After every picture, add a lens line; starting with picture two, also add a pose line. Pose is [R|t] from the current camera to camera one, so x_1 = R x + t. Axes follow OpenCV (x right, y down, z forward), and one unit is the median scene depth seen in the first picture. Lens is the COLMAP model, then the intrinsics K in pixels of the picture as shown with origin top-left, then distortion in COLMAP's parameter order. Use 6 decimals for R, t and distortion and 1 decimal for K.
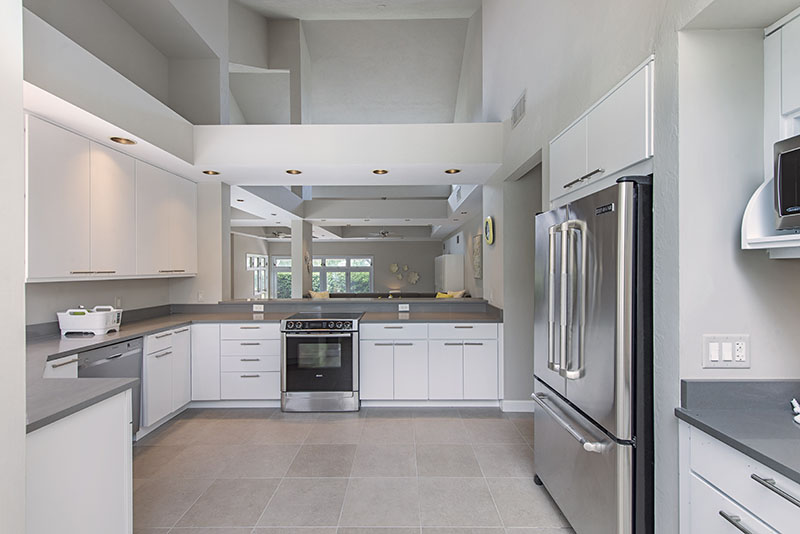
lens RADIAL K [[364.1, 0, 399.8], [0, 364.1, 267.1], [0, 0, 1]] dist [-0.000392, -0.000017]
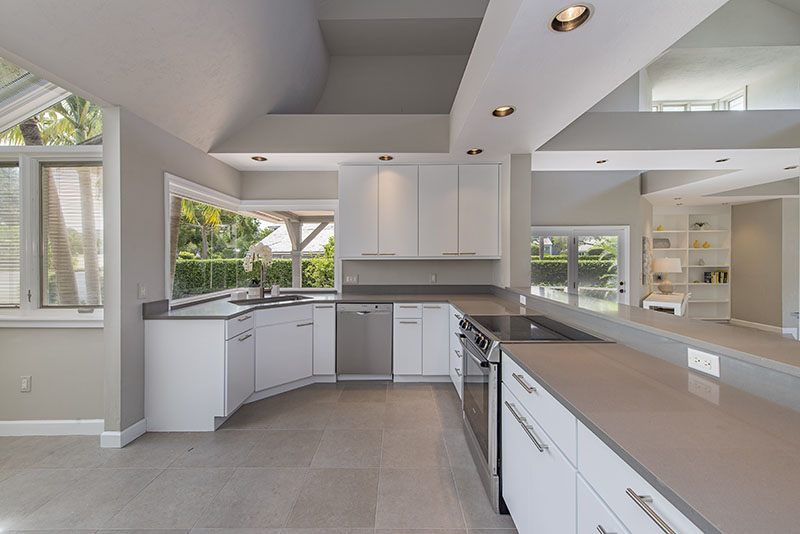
lens RADIAL K [[314.0, 0, 402.4], [0, 314.0, 258.0], [0, 0, 1]] dist [0.007623, -0.002229]
pose [[-0.006083, 0.007431, -0.999954, 0.411158], [0.002722, 0.999969, 0.007415, 0.020179], [0.999978, -0.002677, -0.006103, 1.032590]]
